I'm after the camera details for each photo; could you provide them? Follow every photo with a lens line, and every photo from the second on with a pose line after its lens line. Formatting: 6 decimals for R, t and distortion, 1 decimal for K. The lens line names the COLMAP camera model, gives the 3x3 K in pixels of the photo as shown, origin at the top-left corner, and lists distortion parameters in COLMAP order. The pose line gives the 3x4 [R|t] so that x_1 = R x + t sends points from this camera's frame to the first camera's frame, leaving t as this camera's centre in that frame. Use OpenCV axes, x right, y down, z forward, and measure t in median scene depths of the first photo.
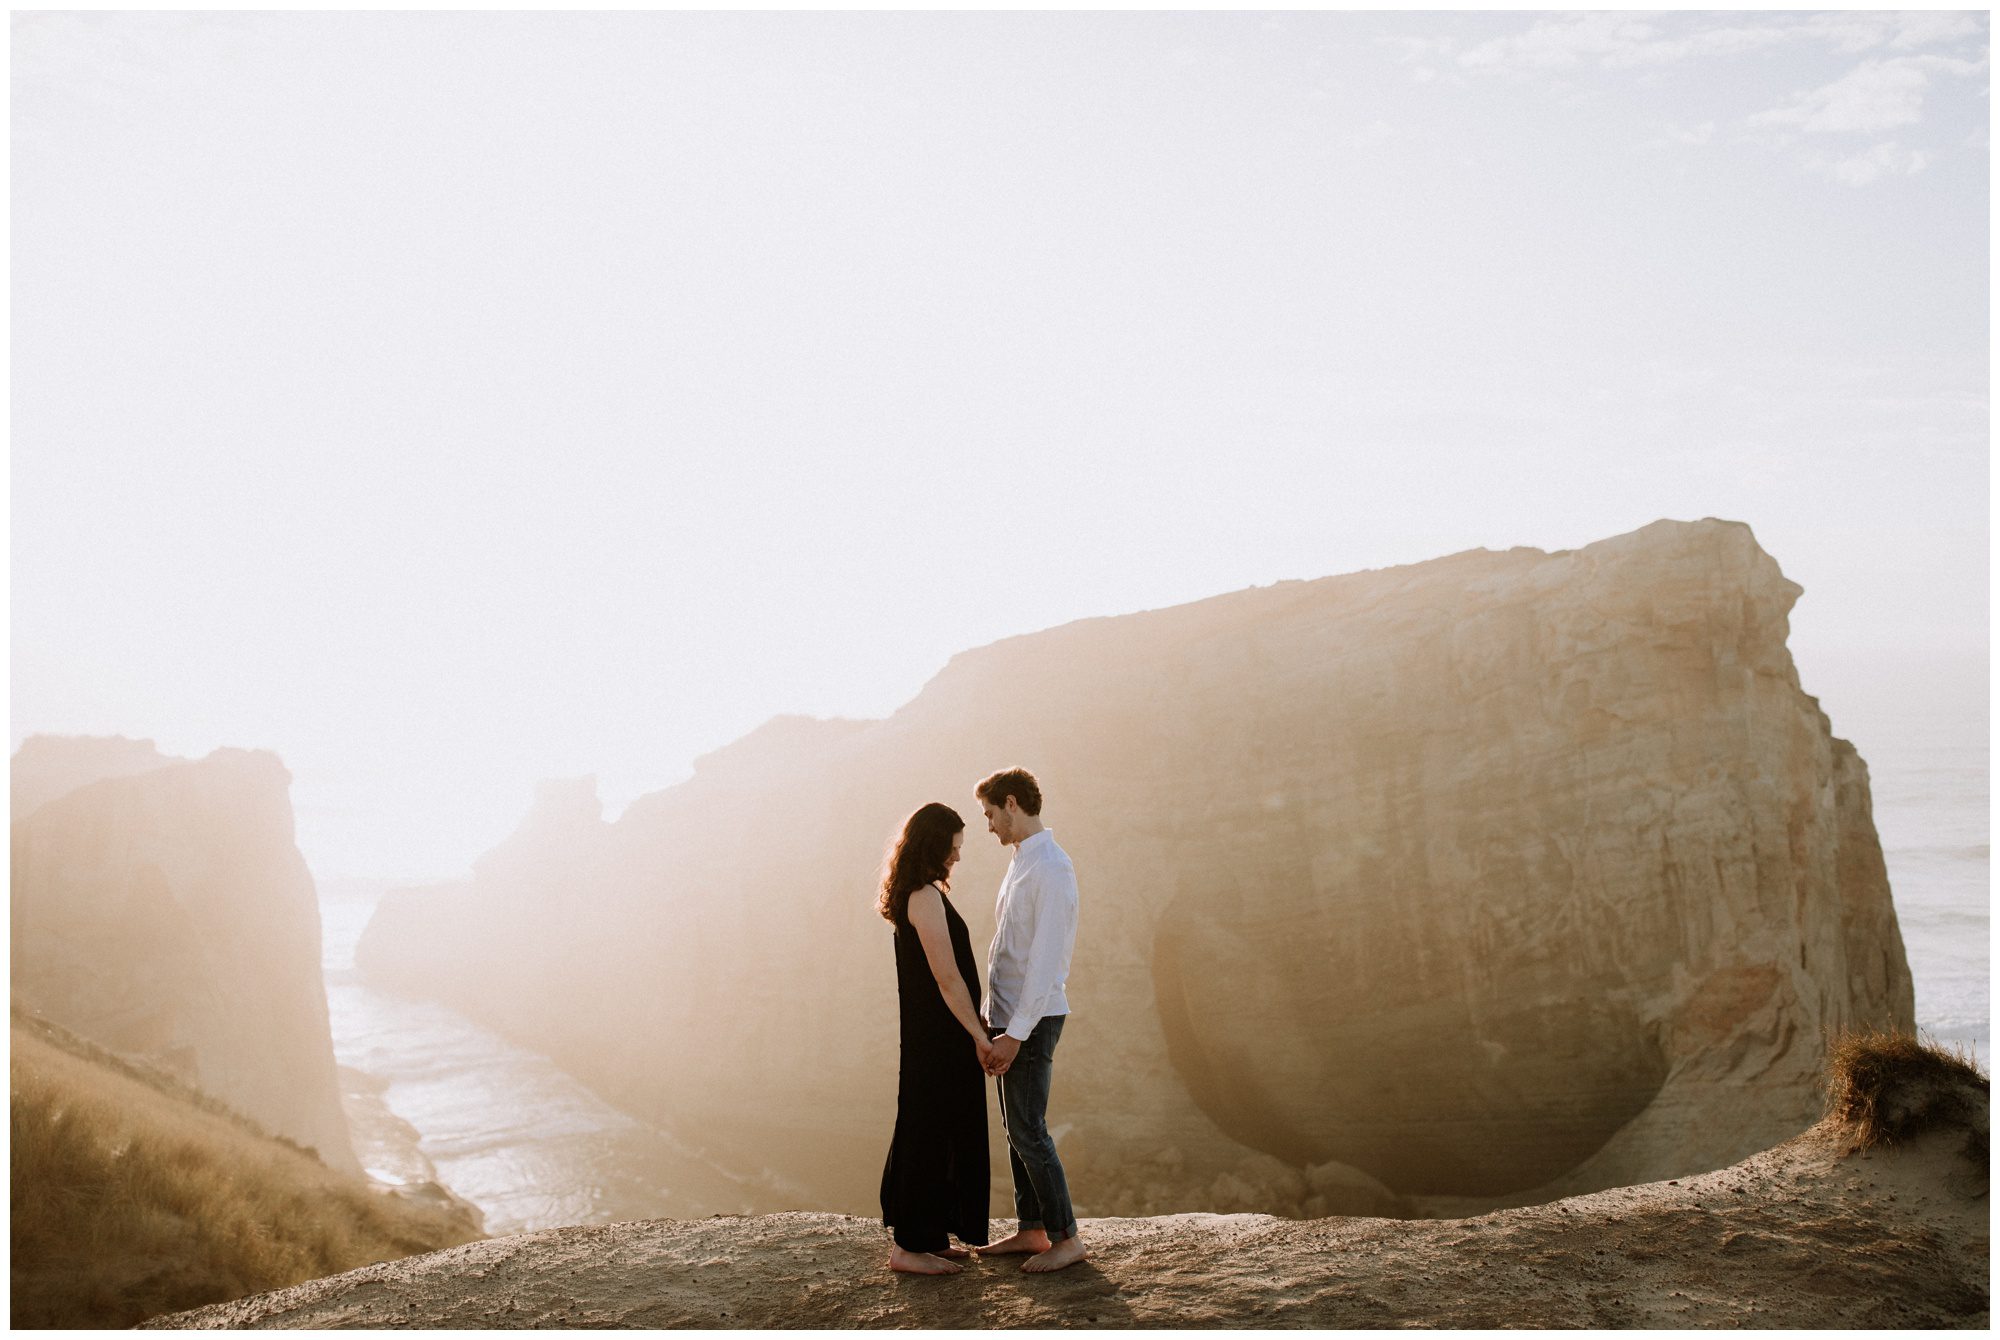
lens RADIAL K [[1901.4, 0, 1000.0], [0, 1901.4, 670.0], [0, 0, 1]] dist [-0.008046, 0.001280]
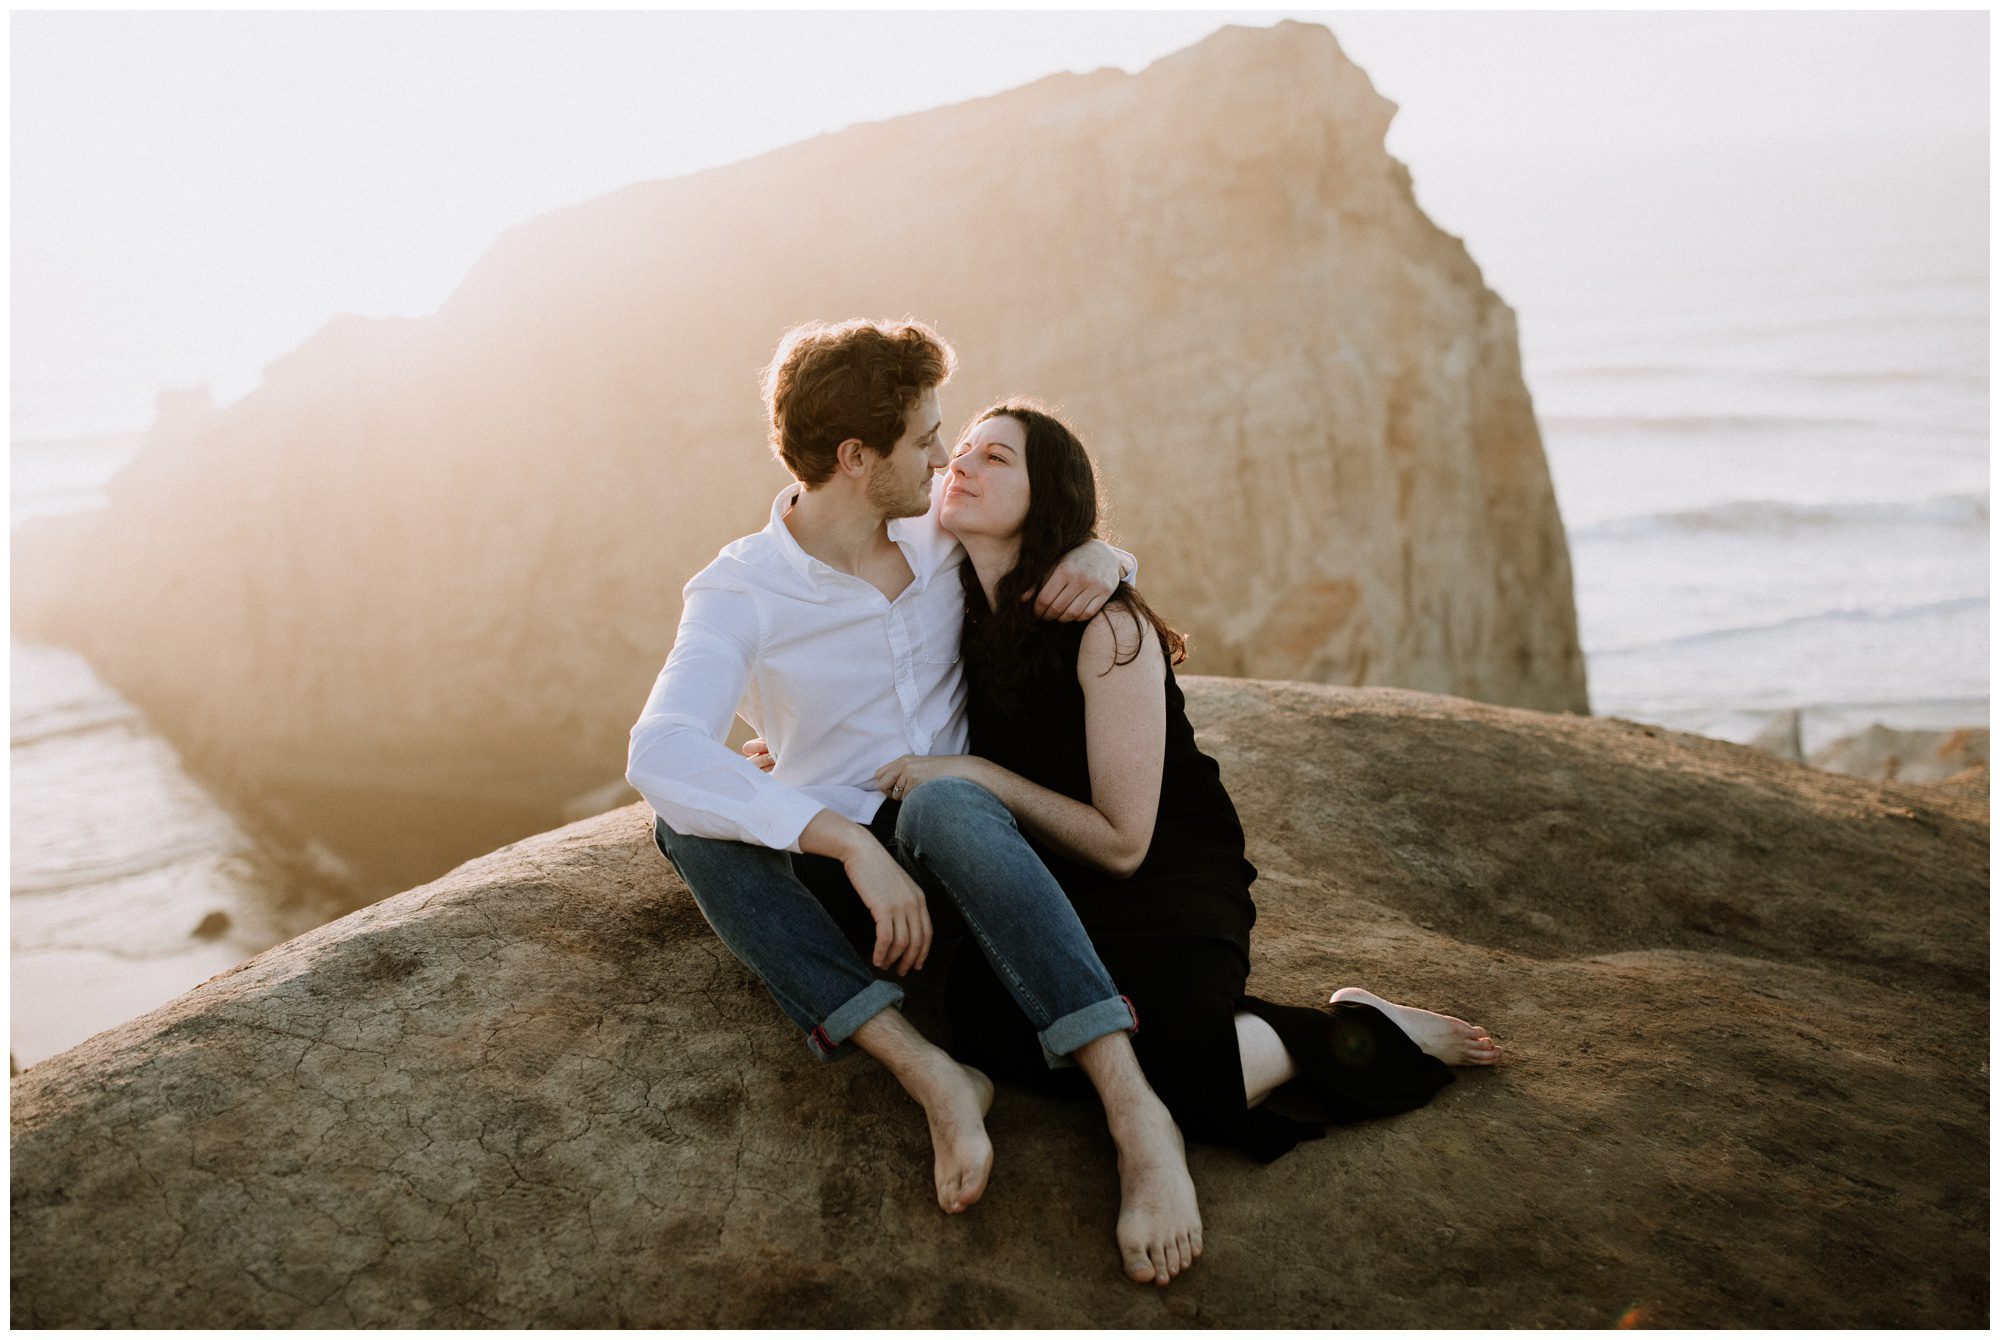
lens RADIAL K [[1901.4, 0, 1000.0], [0, 1901.4, 670.0], [0, 0, 1]] dist [-0.008046, 0.001280]
pose [[0.996895, -0.065849, 0.043187, 0.192326], [0.053653, 0.969393, 0.239579, -0.012713], [-0.057641, -0.236518, 0.969916, 0.169249]]
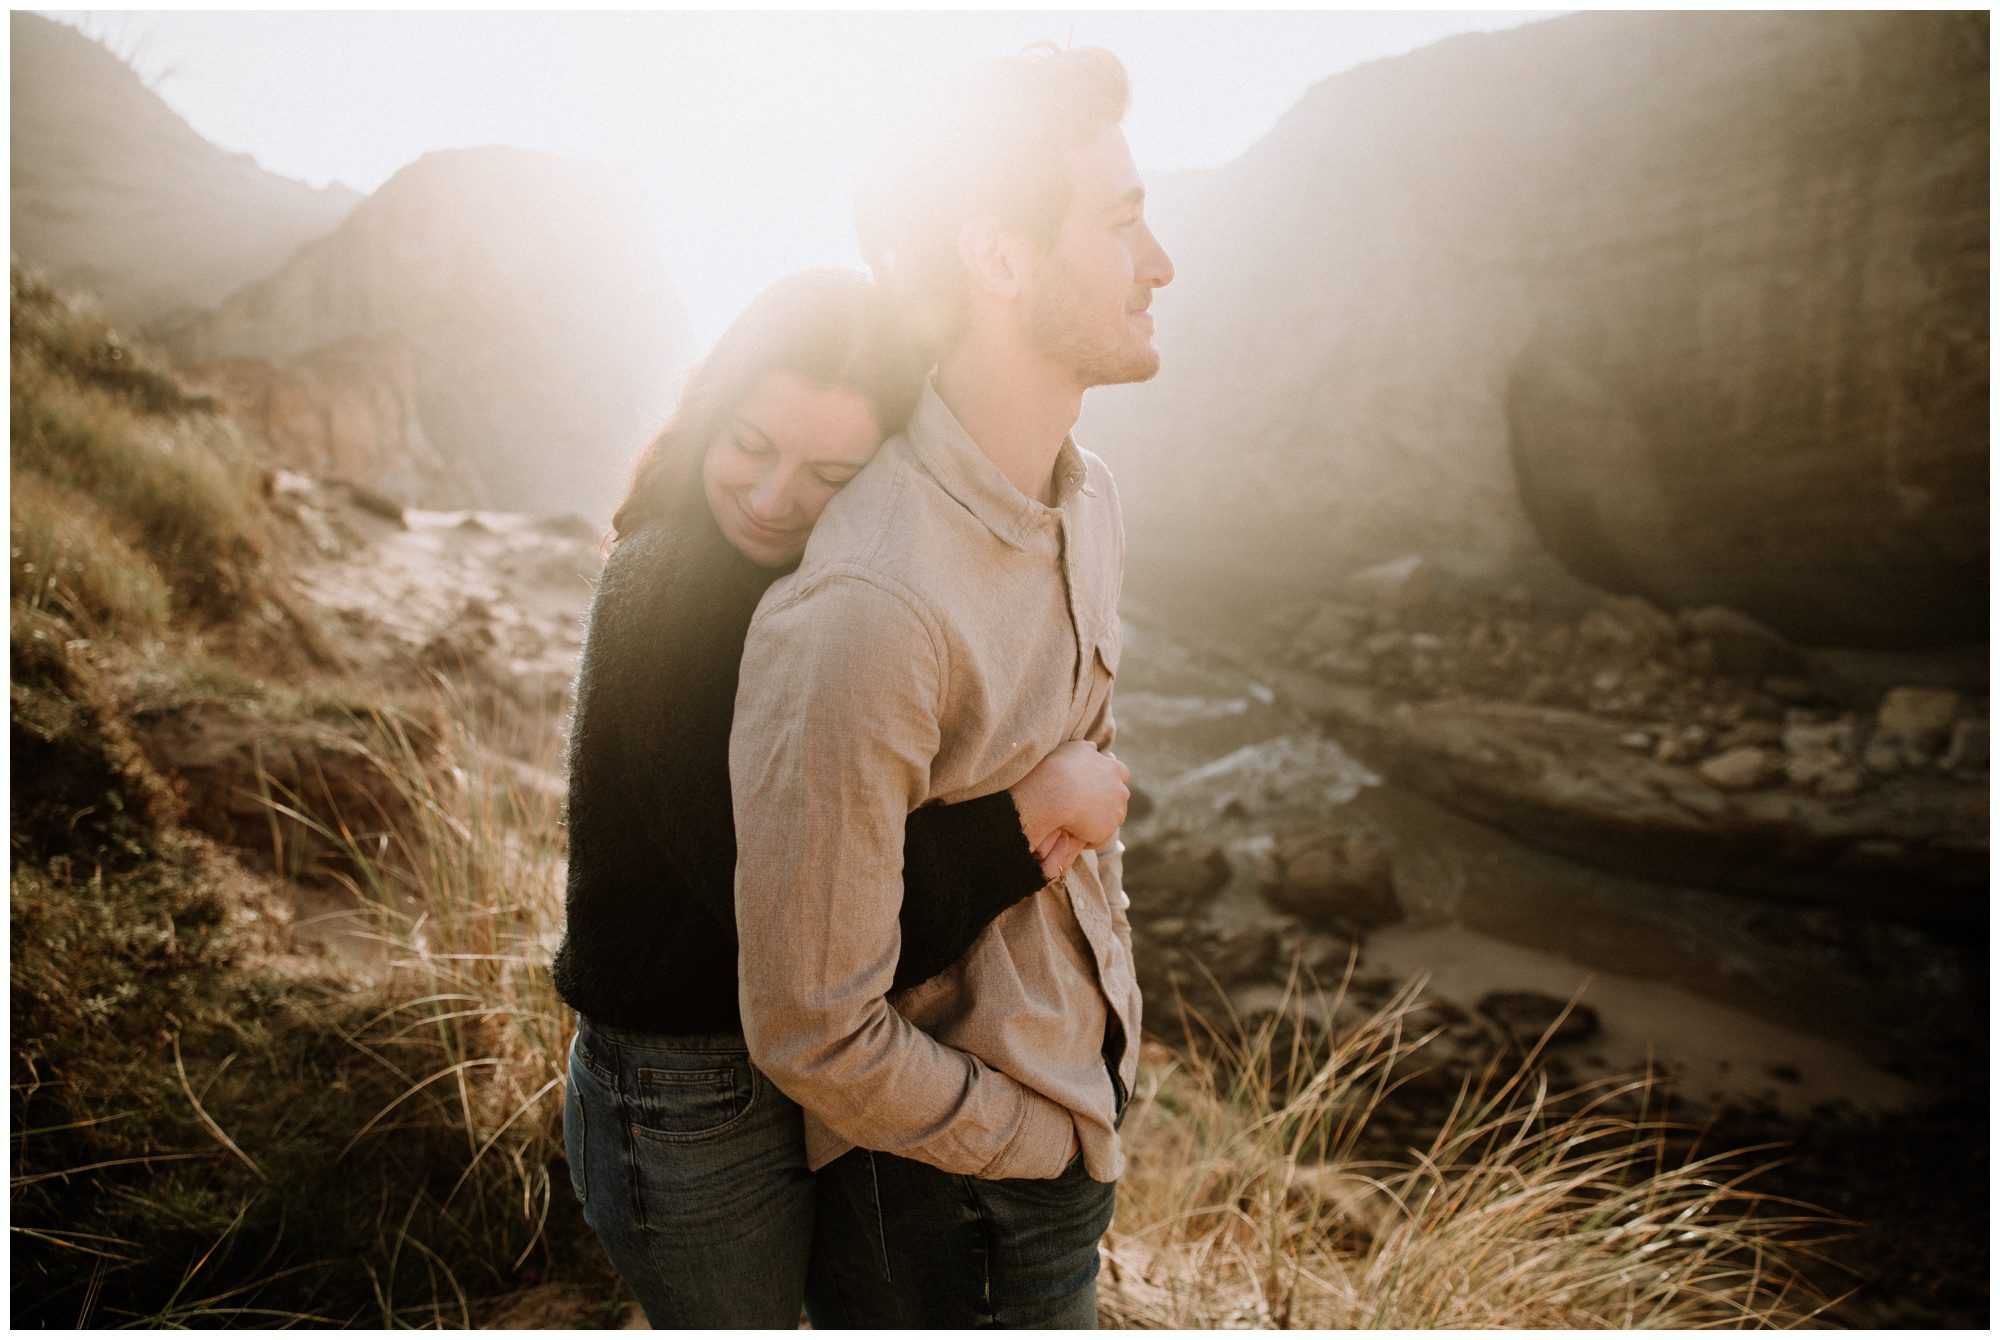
lens RADIAL K [[1357.8, 0, 996.8], [0, 1357.8, 669.3], [0, 0, 1]] dist [-0.113978, 0.099795]
pose [[0.979895, 0.057843, -0.190944, -0.045824], [0.001558, 0.954803, 0.297234, 0.097809], [0.199507, -0.291556, 0.935517, 0.324832]]
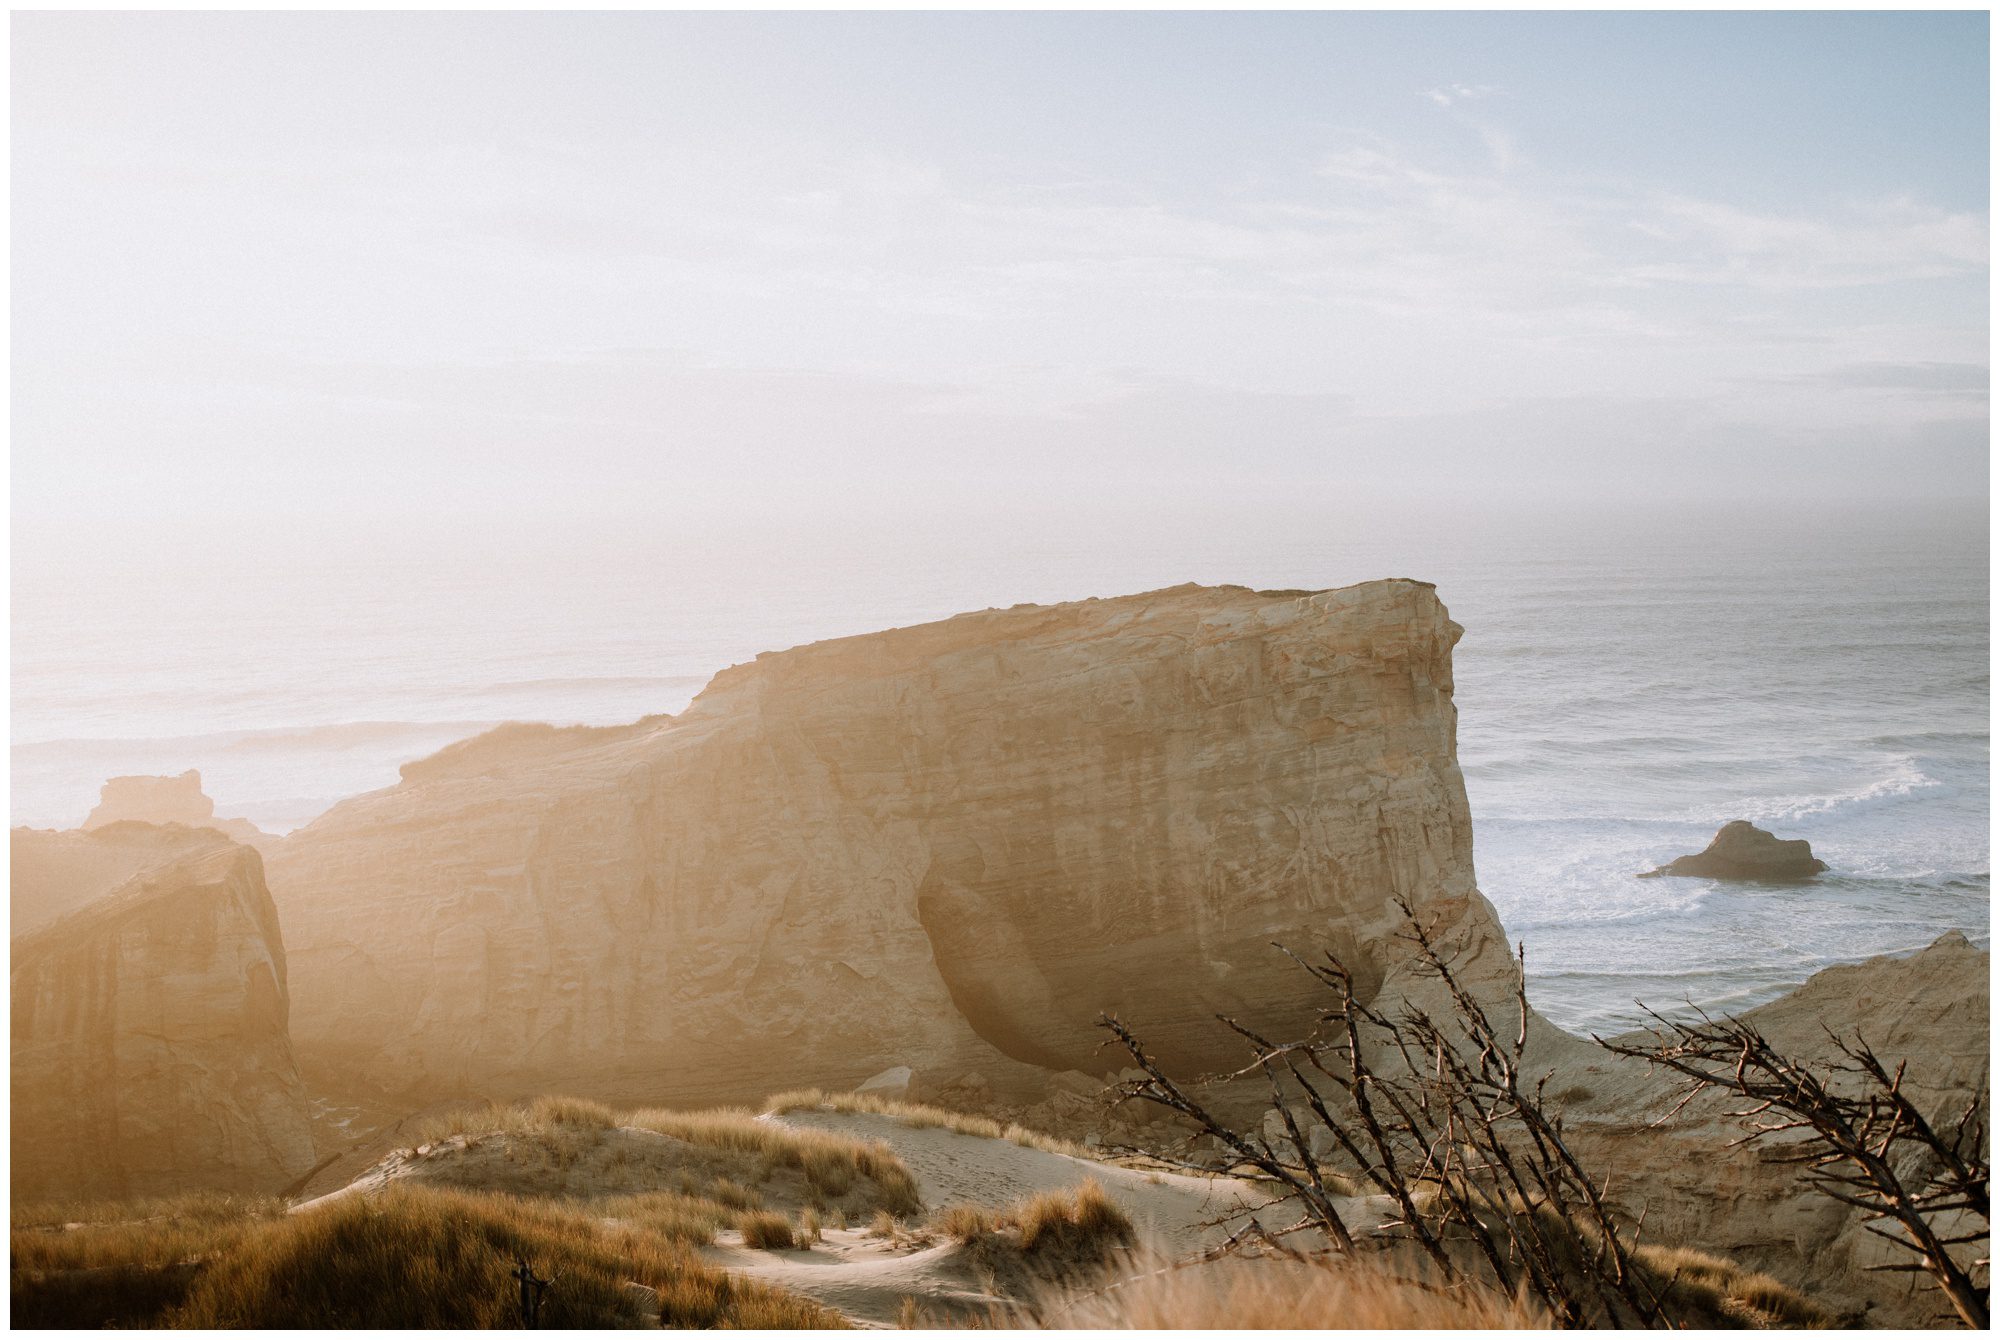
lens RADIAL K [[1947.1, 0, 1000.0], [0, 1947.1, 670.0], [0, 0, 1]] dist [-0.003976, 0.000681]
pose [[0.905027, -0.055733, 0.421688, -0.470485], [0.022967, 0.996336, 0.082389, -0.130216], [-0.424735, -0.064879, 0.902990, -0.154554]]
